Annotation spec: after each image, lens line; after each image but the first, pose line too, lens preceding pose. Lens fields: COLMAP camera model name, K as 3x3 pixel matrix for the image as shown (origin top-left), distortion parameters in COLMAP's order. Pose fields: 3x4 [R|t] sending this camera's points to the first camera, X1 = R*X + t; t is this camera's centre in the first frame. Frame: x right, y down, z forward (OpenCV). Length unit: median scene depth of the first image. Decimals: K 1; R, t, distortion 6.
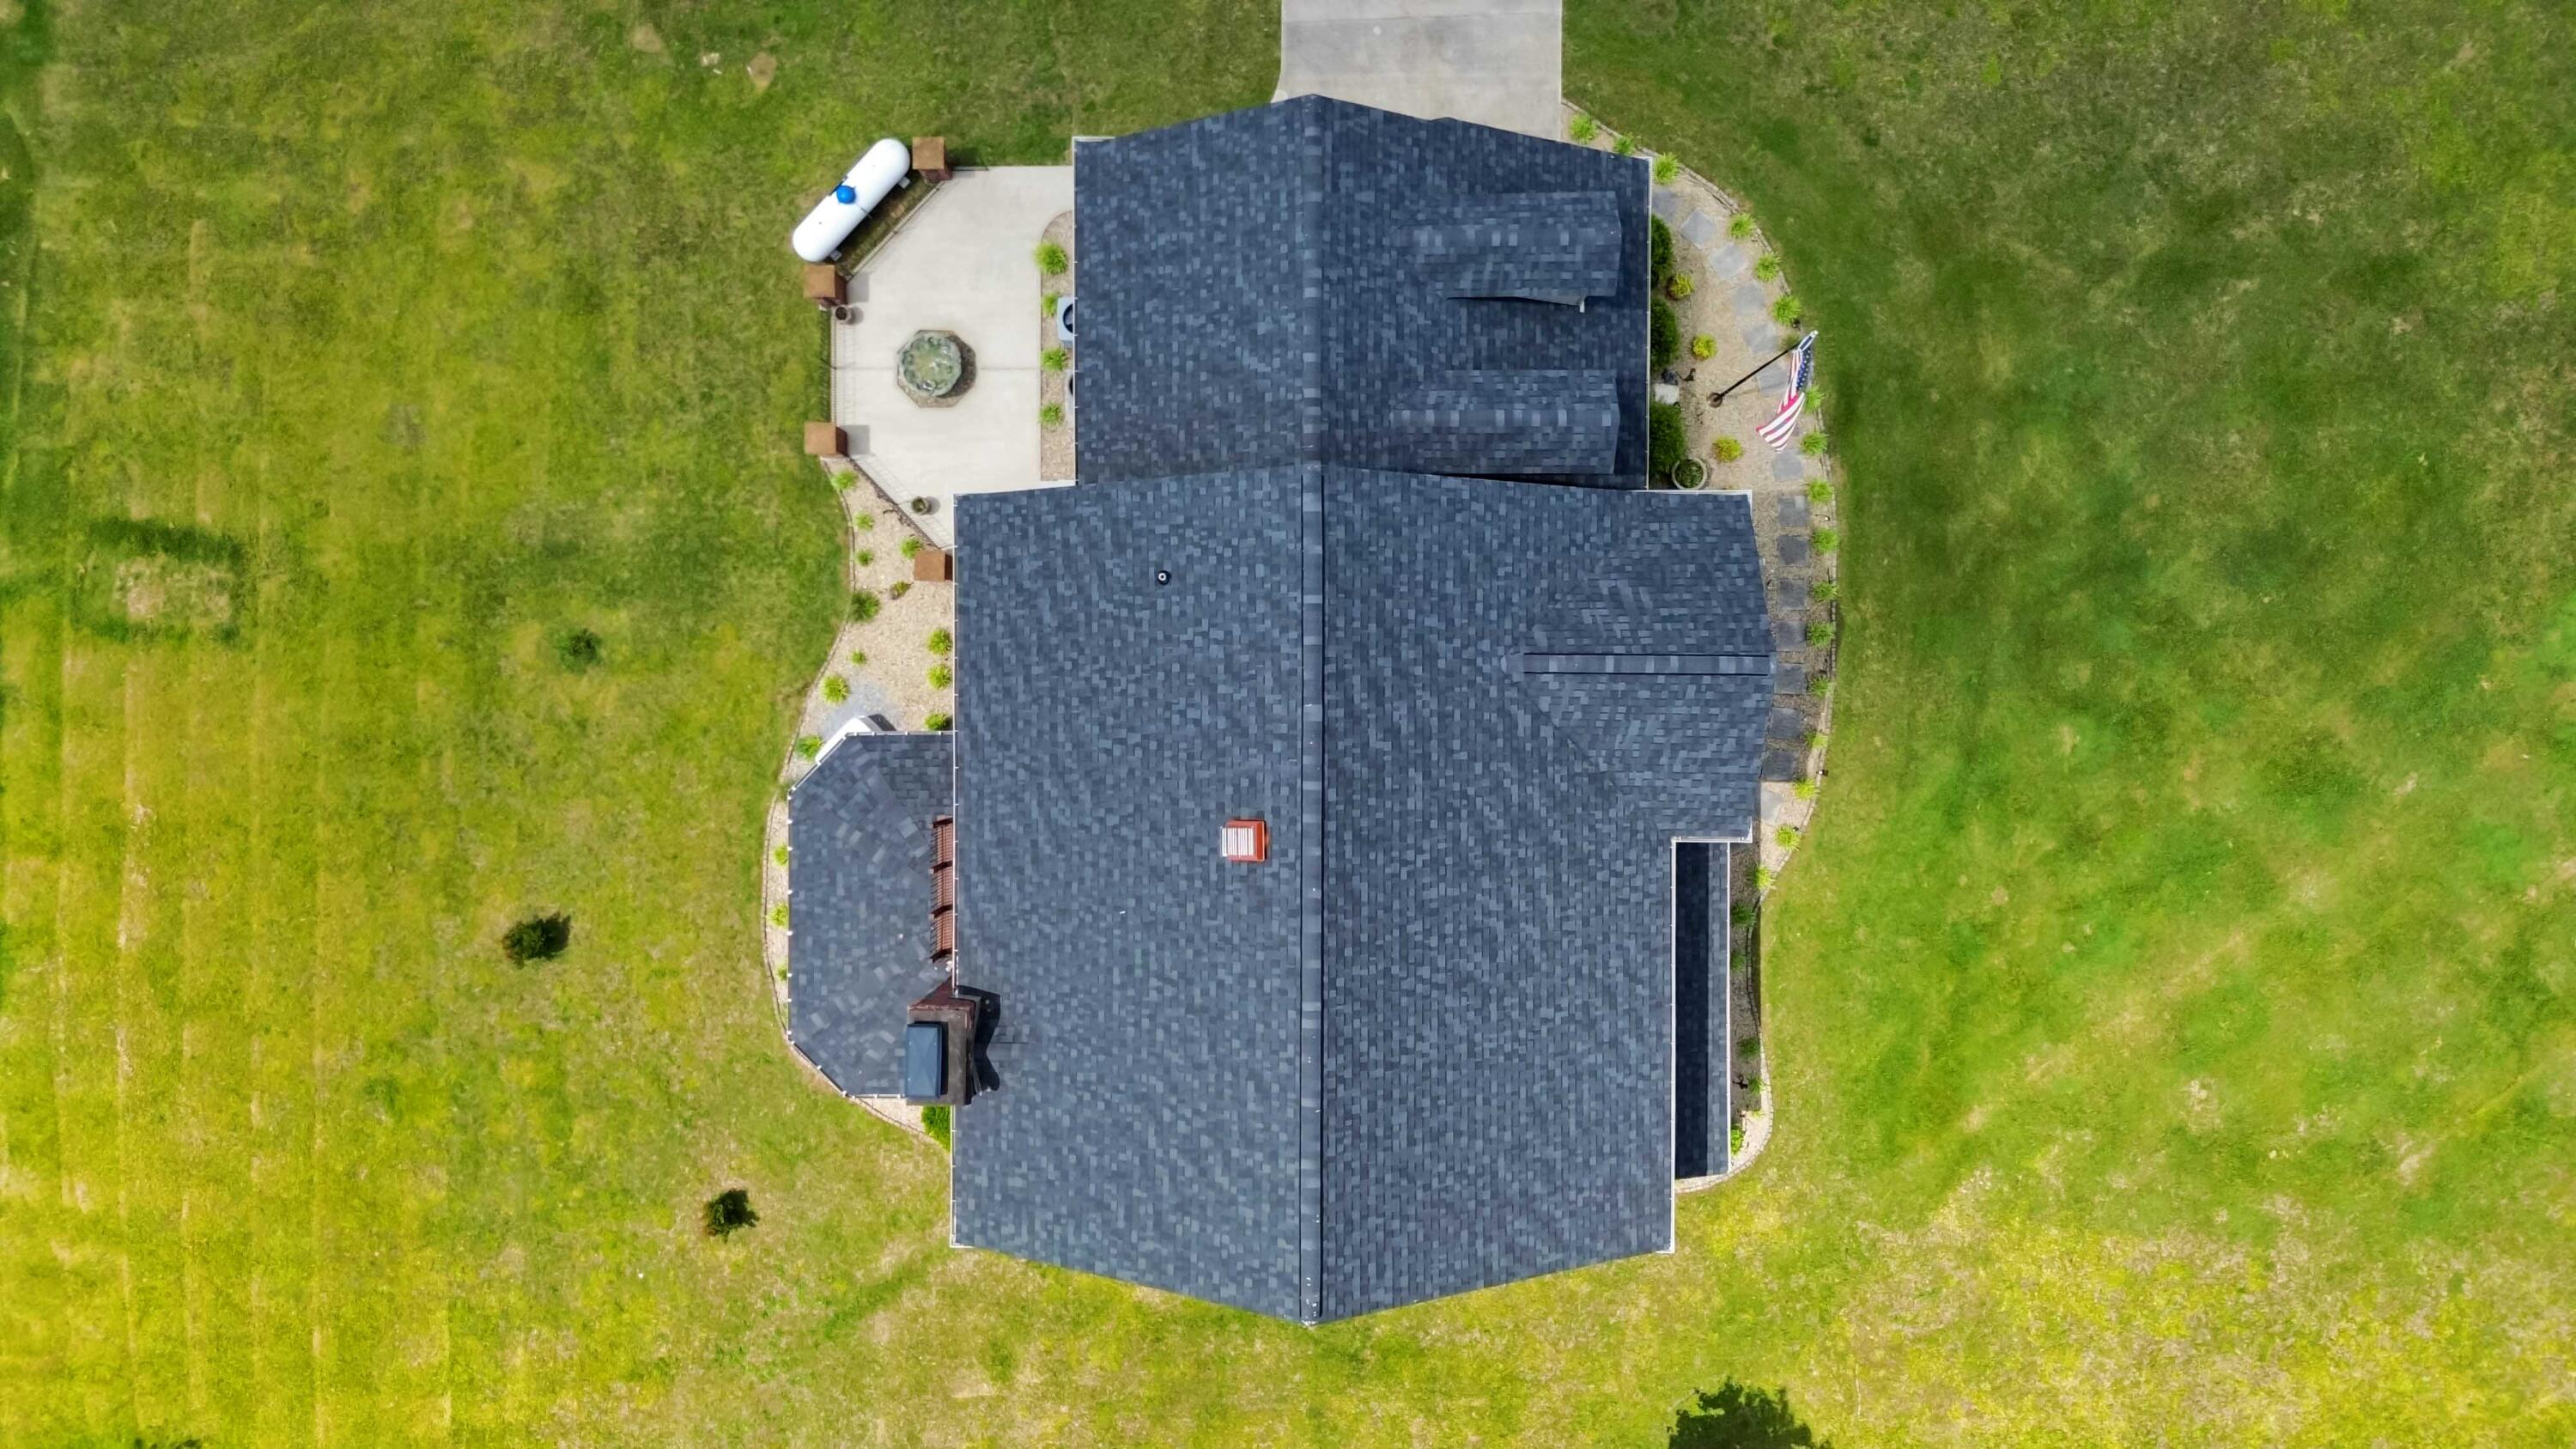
lens RADIAL K [[1817.3, 0, 1294.2], [0, 1817.3, 707.7], [0, 0, 1]] dist [0.078545, -0.092035]
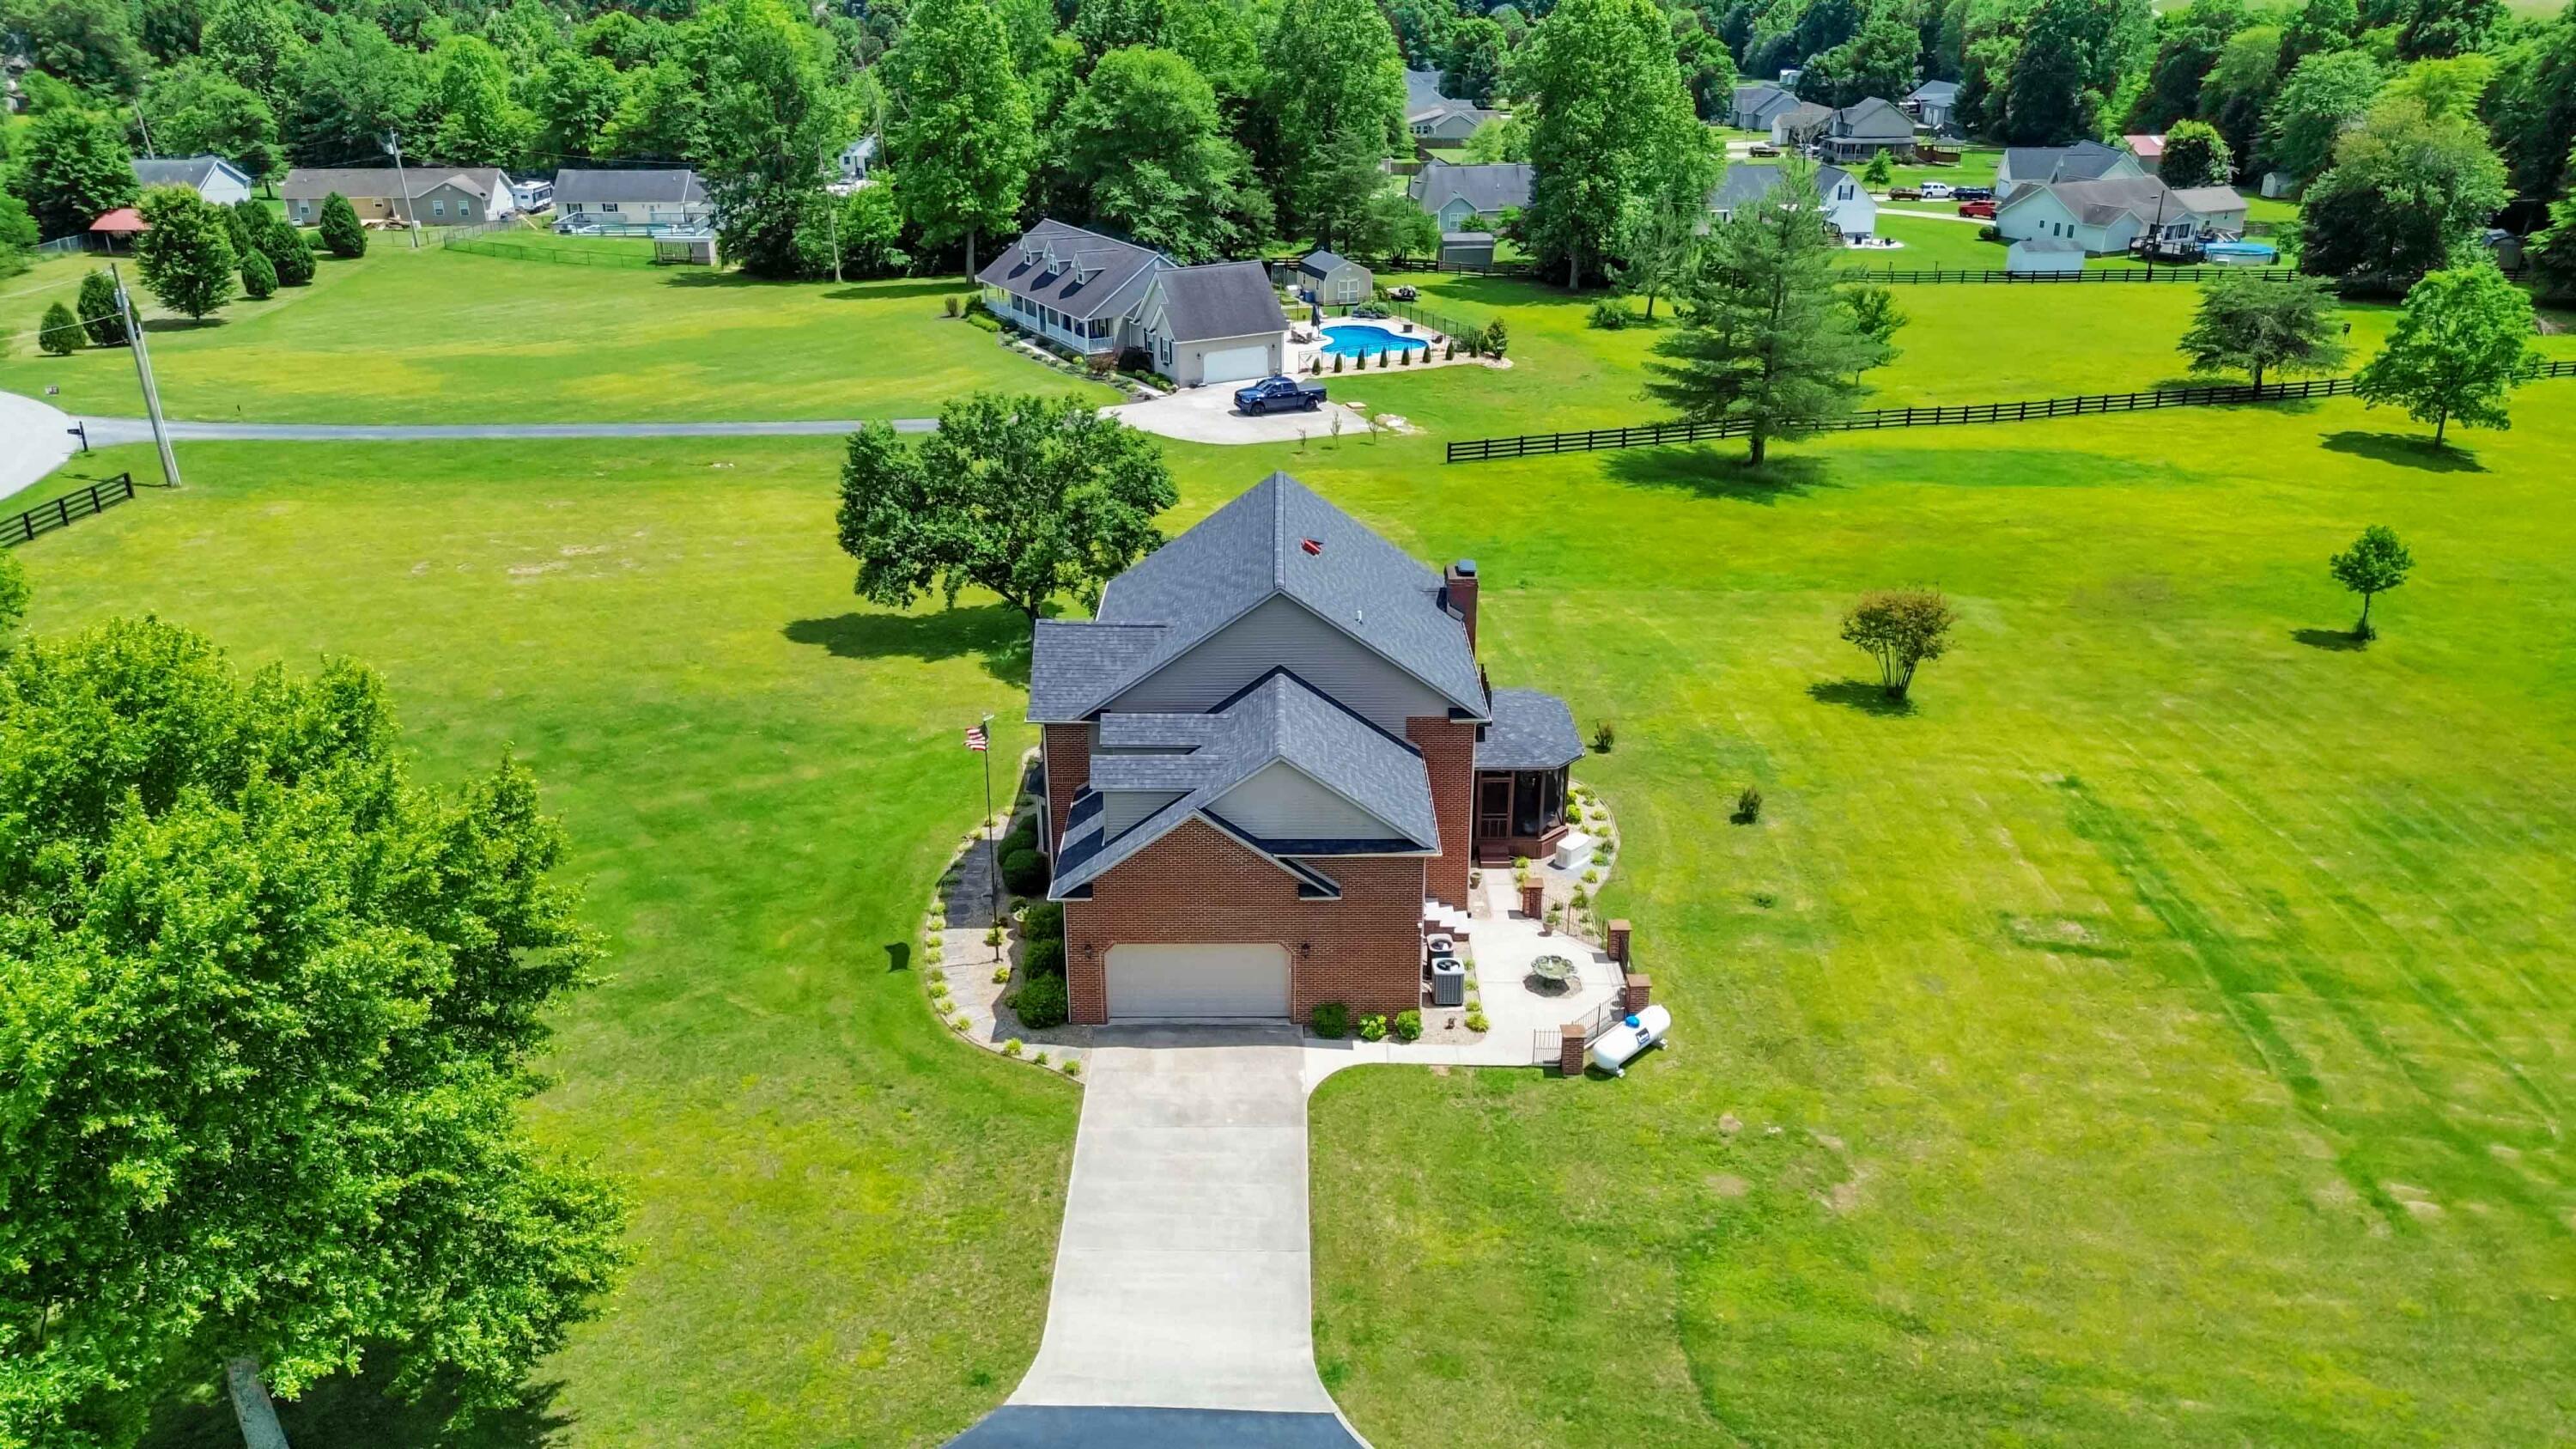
lens RADIAL K [[1817.3, 0, 1294.2], [0, 1817.3, 707.7], [0, 0, 1]] dist [0.078545, -0.092035]
pose [[-0.999965, 0.000330, -0.008405, 0.011507], [-0.007876, -0.387457, 0.921854, -1.398118], [-0.002953, 0.921888, 0.387446, 0.278585]]
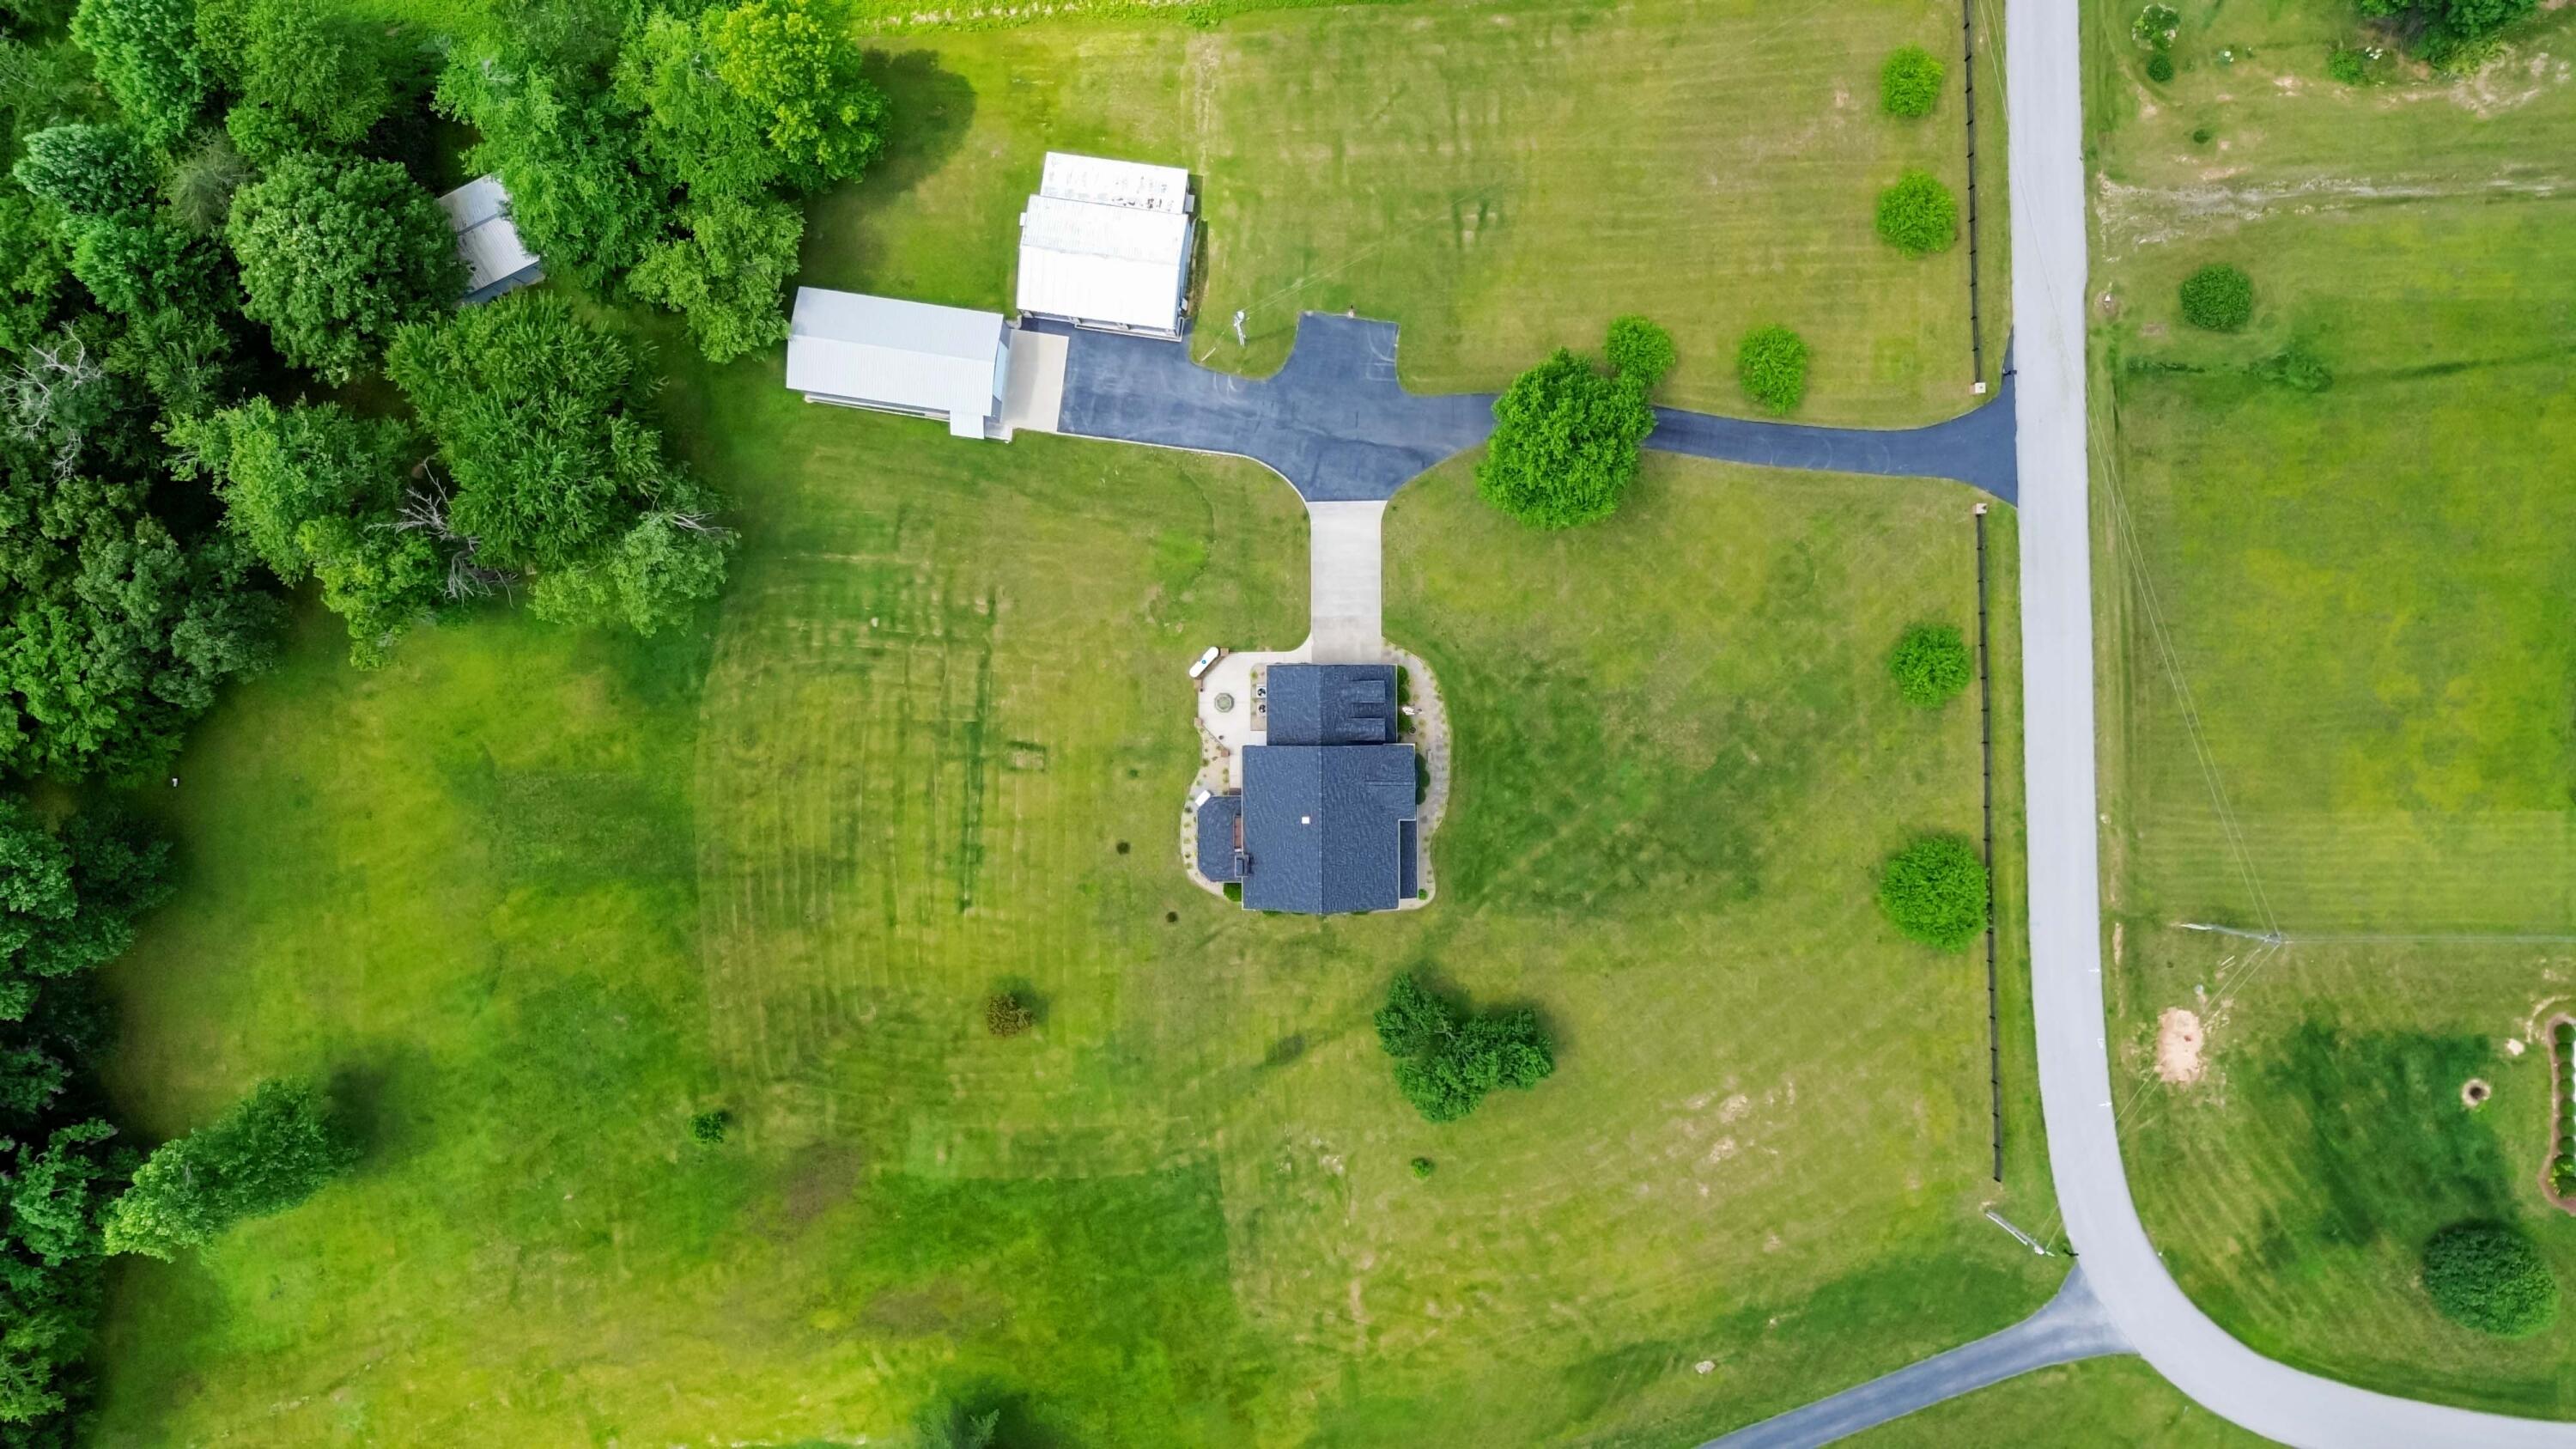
lens RADIAL K [[1817.3, 0, 1294.2], [0, 1817.3, 707.7], [0, 0, 1]] dist [0.078545, -0.092035]
pose [[0.999971, -0.005731, -0.005086, -0.025154], [0.005706, 0.999972, -0.004822, -0.157195], [0.005114, 0.004793, 0.999975, -2.975255]]
